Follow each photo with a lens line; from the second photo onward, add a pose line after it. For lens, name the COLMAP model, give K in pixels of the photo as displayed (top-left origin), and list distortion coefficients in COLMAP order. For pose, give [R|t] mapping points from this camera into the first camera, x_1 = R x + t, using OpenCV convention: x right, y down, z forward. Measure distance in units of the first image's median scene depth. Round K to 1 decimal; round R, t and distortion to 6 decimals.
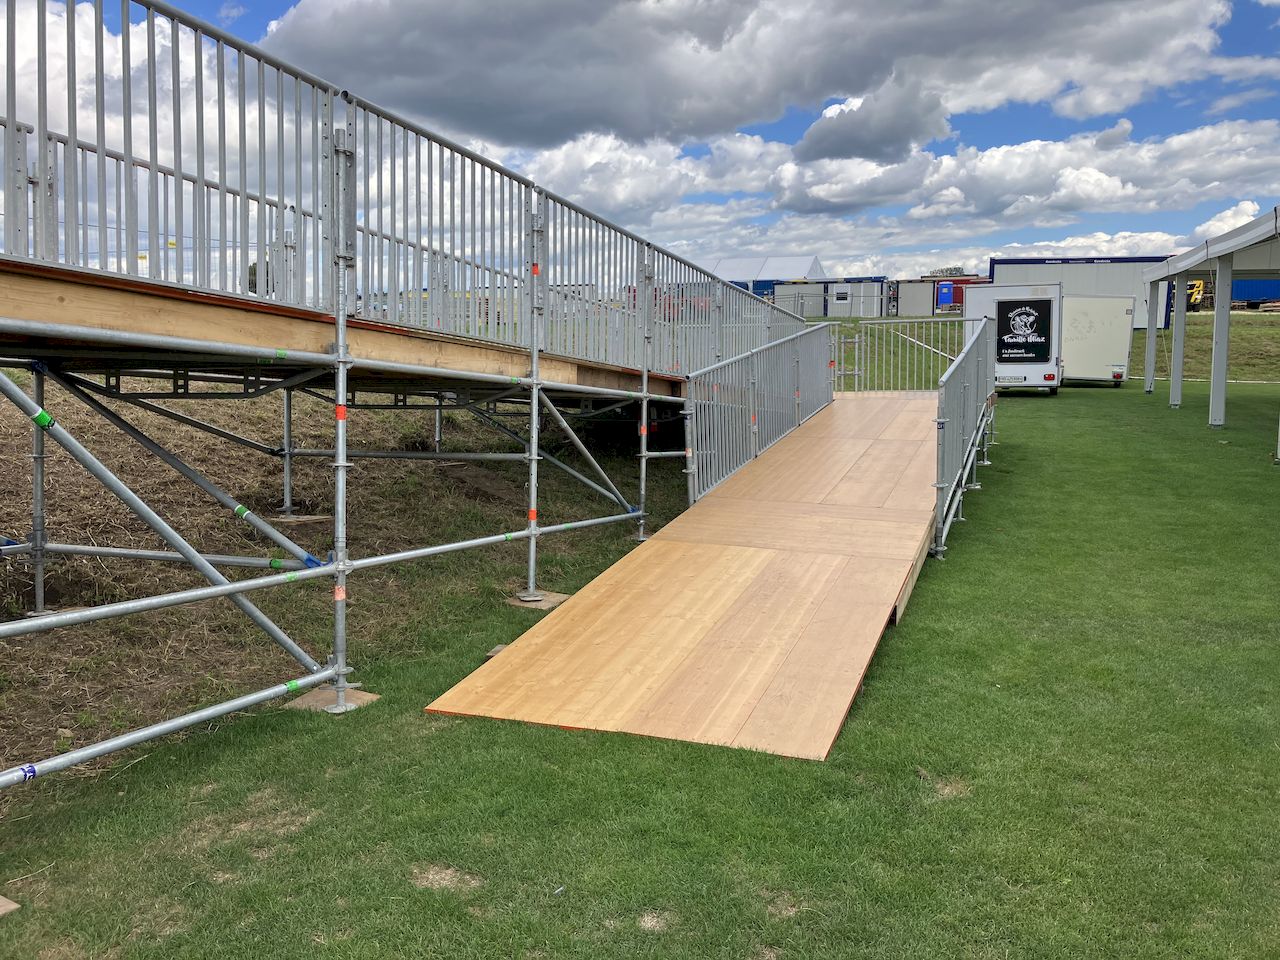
lens RADIAL K [[1031.2, 0, 640.0], [0, 1031.2, 480.0], [0, 0, 1]] dist [0.035307, -0.060338]
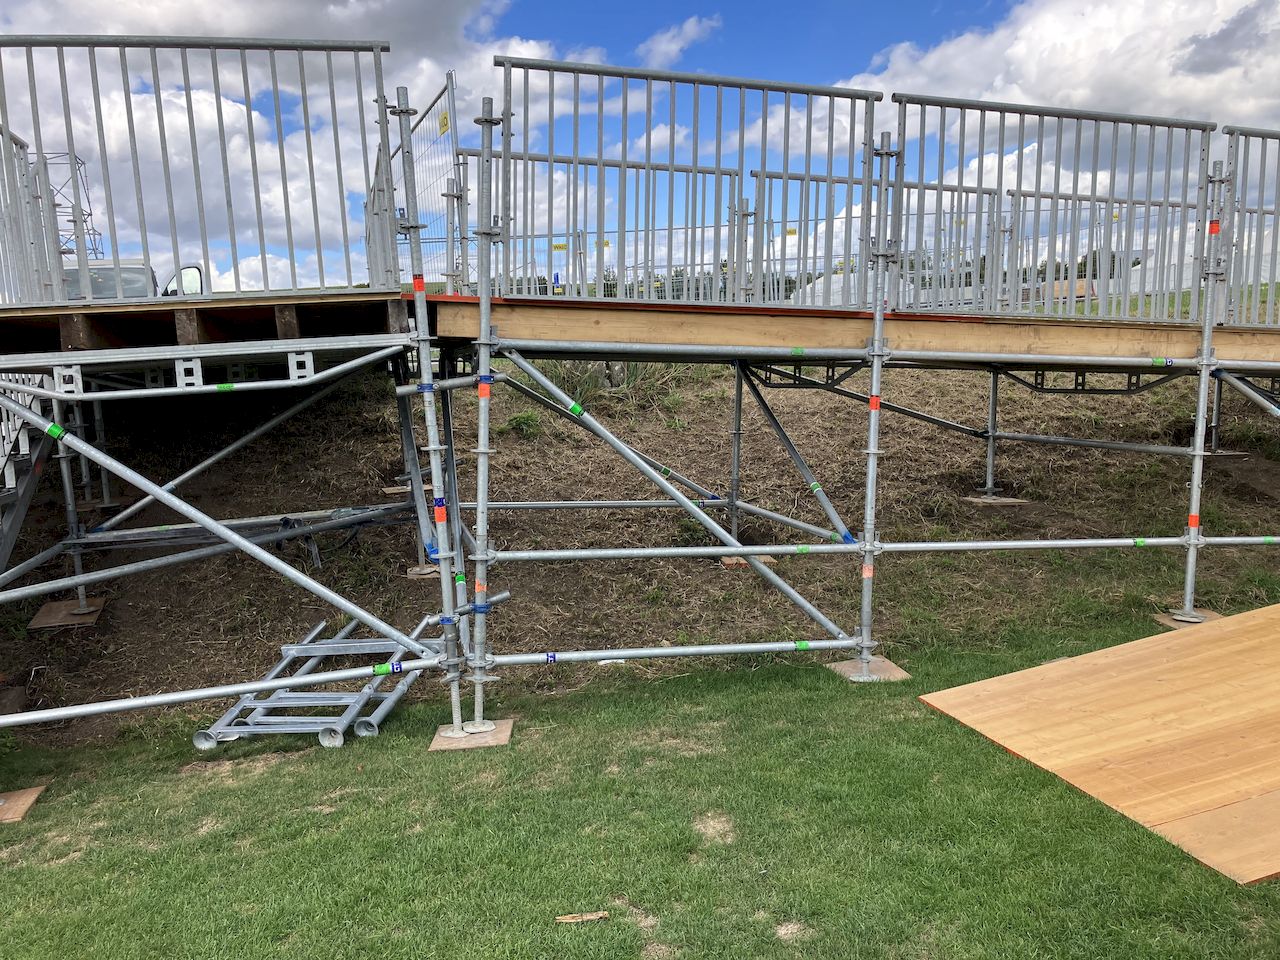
lens RADIAL K [[1031.2, 0, 640.0], [0, 1031.2, 480.0], [0, 0, 1]] dist [0.035307, -0.060338]
pose [[0.589279, 0.073138, -0.804613, 0.428852], [-0.048461, 0.997301, 0.055162, -0.033188], [0.806475, 0.006487, 0.591232, 0.179692]]
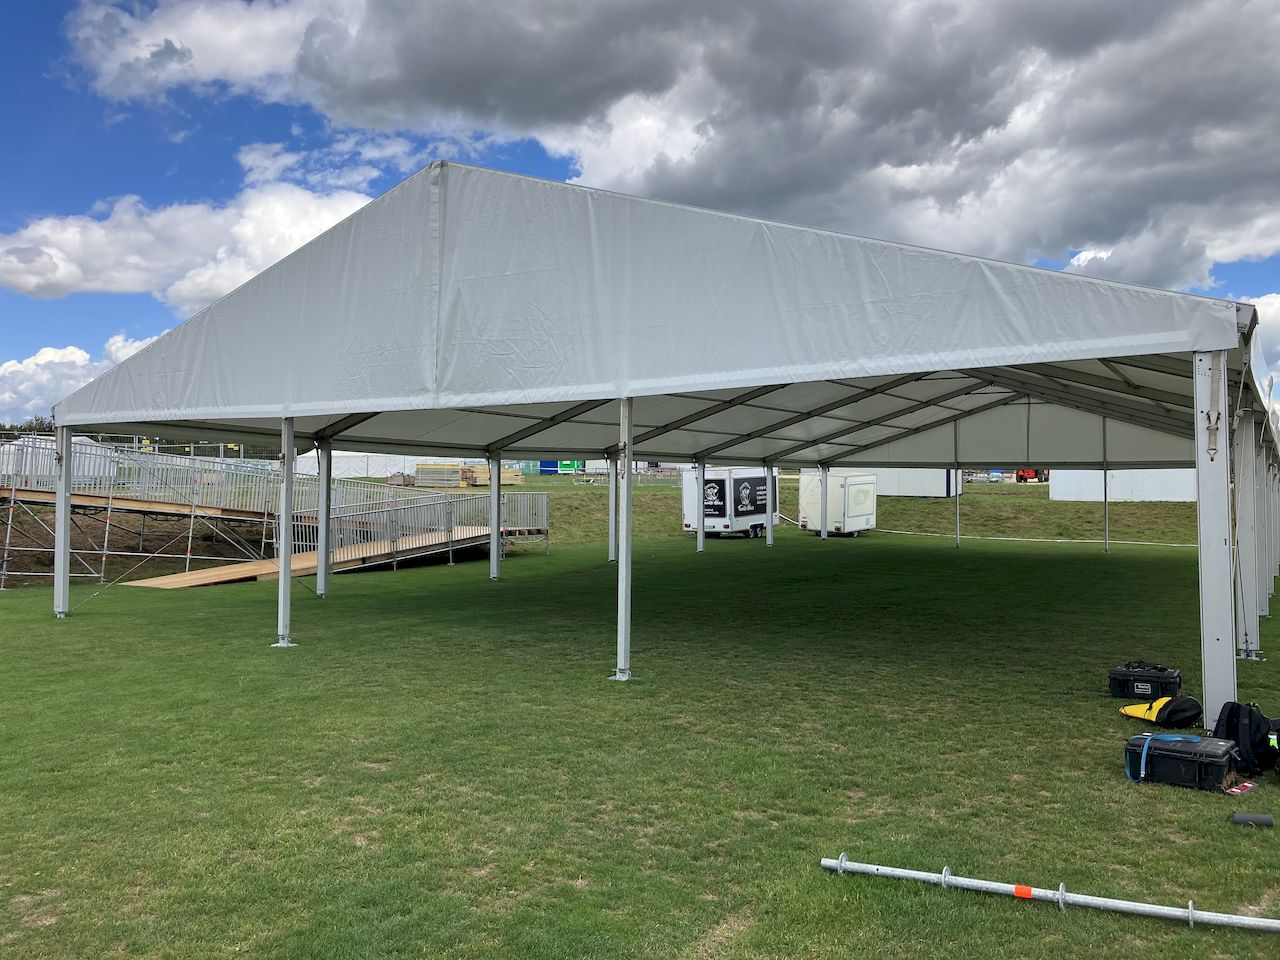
lens RADIAL K [[1031.2, 0, 640.0], [0, 1031.2, 480.0], [0, 0, 1]] dist [0.035307, -0.060338]
pose [[0.974939, 0.014769, -0.221982, 2.937464], [-0.046829, 0.989063, -0.139865, 0.289390], [0.217488, 0.146755, 0.964967, -2.837638]]
